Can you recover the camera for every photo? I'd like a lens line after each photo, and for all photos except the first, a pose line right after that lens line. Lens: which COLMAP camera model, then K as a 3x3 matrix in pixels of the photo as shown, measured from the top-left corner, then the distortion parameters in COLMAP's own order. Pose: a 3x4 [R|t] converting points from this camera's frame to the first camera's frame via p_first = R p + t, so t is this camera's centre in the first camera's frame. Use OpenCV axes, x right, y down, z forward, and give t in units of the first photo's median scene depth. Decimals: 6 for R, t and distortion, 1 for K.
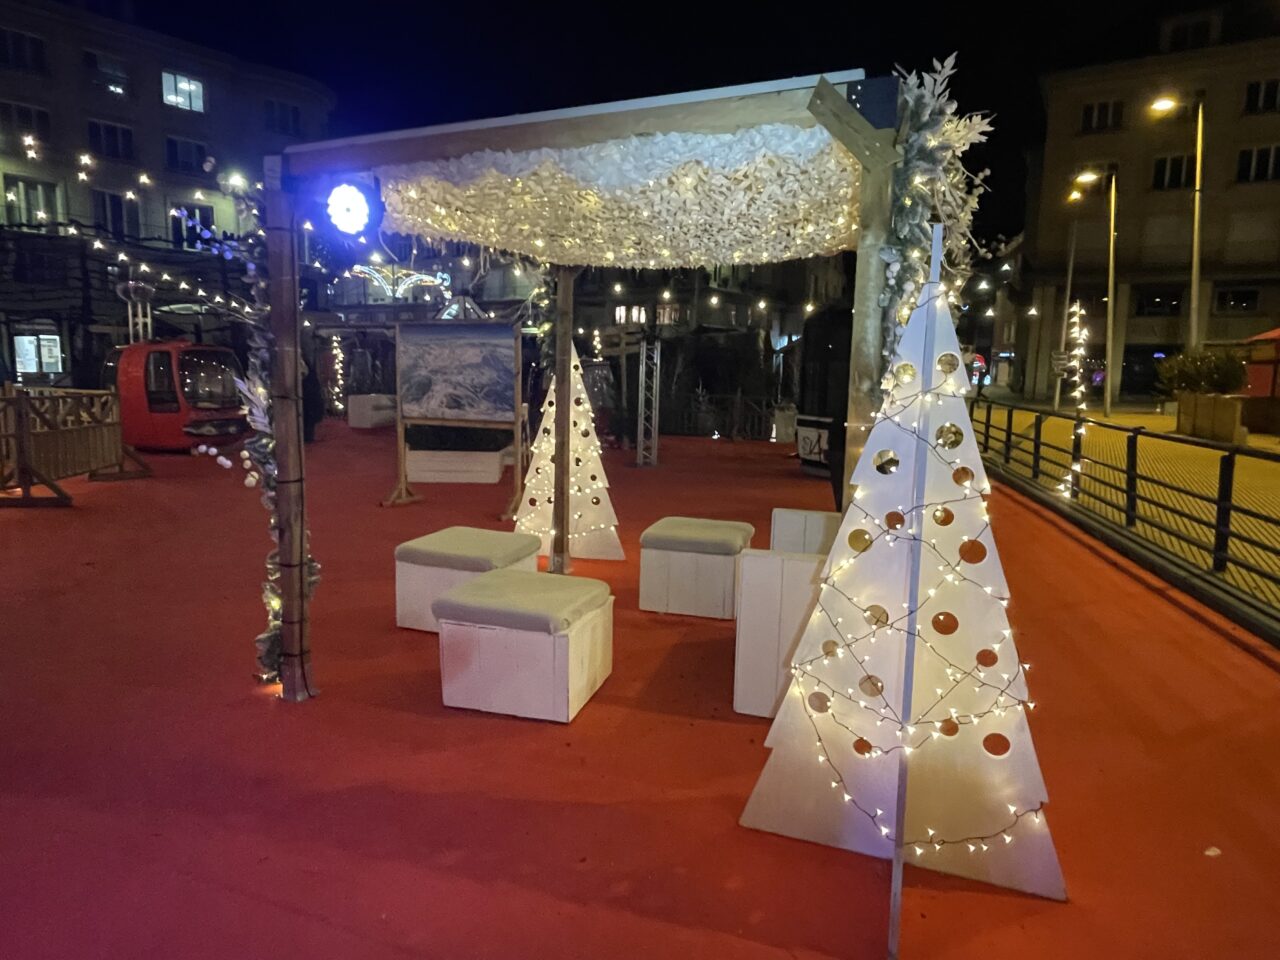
lens RADIAL K [[787.5, 0, 639.9], [0, 787.5, 483.5], [0, 0, 1]] dist [-0.006523, 0.004035]
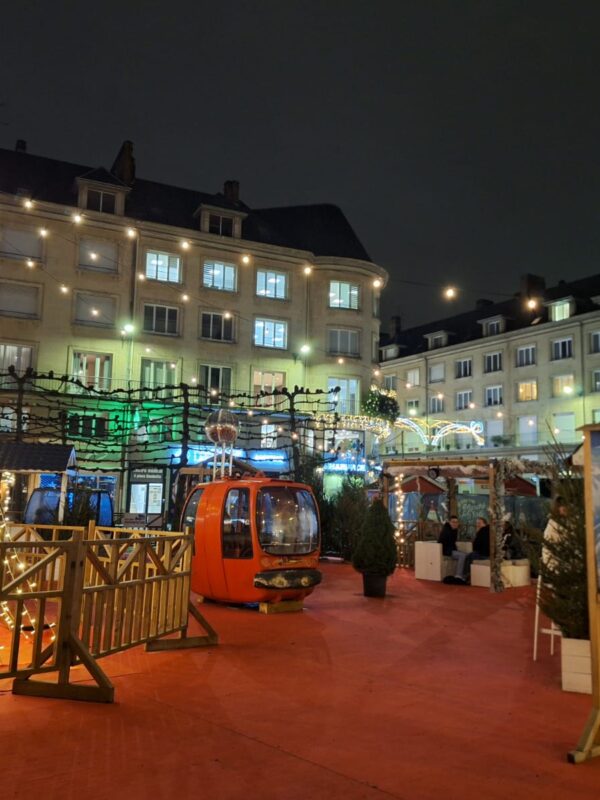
lens RADIAL K [[718.3, 0, 294.8], [0, 718.3, 394.8], [0, 0, 1]] dist [0.068778, -0.066590]
pose [[0.896949, -0.067576, -0.436940, -0.101736], [-0.068759, 0.954908, -0.288830, -0.020439], [0.436755, 0.289109, 0.851857, 0.161765]]
